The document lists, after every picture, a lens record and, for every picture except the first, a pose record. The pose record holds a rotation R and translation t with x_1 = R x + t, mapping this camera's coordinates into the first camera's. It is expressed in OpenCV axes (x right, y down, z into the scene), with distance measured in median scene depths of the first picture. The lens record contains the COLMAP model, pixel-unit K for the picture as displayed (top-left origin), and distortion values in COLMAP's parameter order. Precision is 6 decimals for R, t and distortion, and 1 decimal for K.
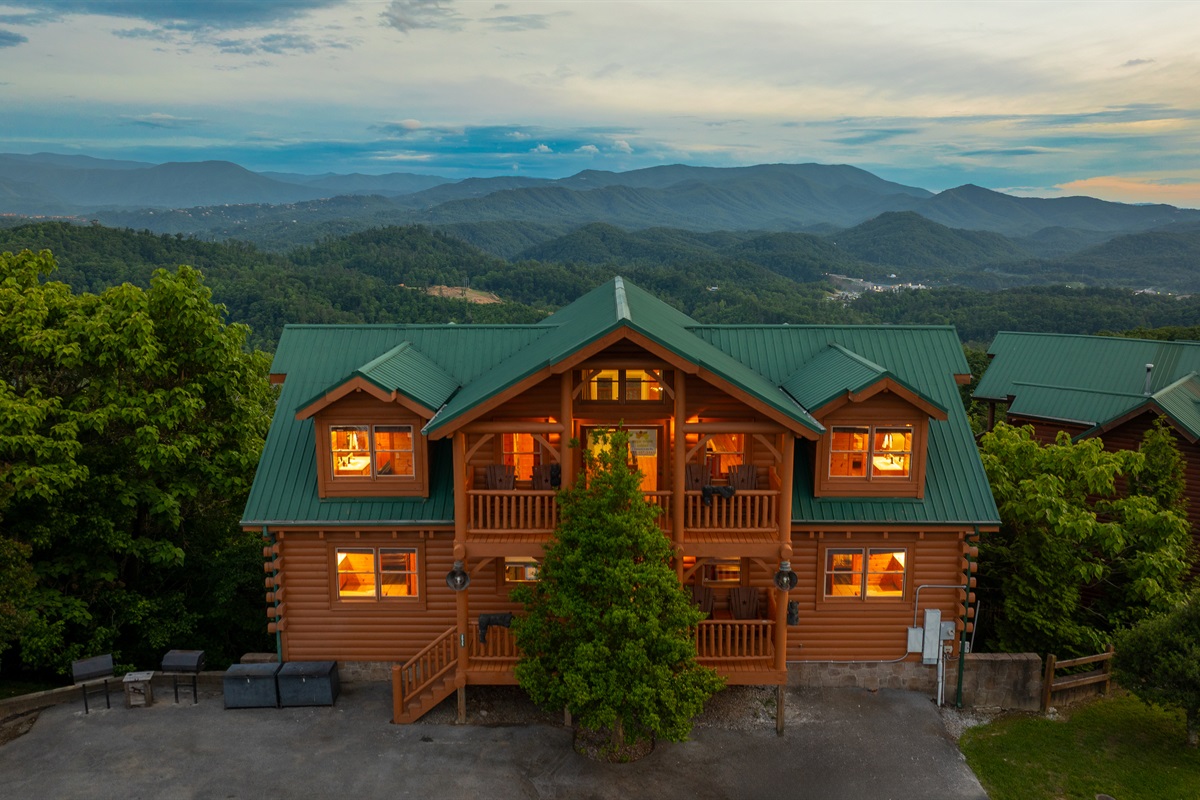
lens RADIAL K [[985.7, 0, 603.1], [0, 985.7, 401.5], [0, 0, 1]] dist [-0.016725, 0.004263]
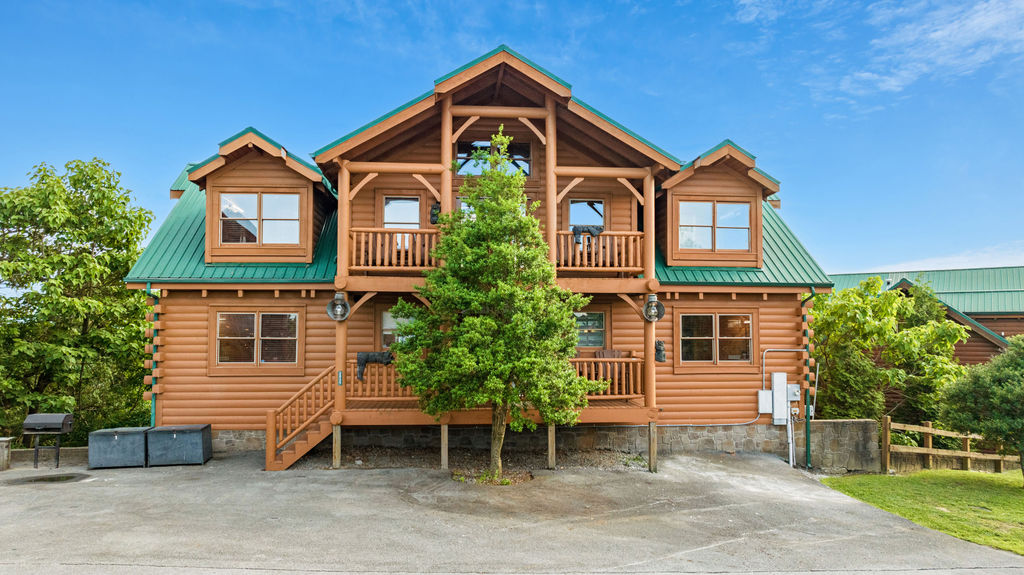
lens RADIAL K [[727.8, 0, 508.7], [0, 727.8, 286.7], [0, 0, 1]] dist [-0.019128, 0.008832]
pose [[0.995992, 0.005858, 0.089252, -0.035302], [0.013319, 0.977014, -0.212758, 0.286206], [-0.088447, 0.213094, 0.973020, 0.223489]]
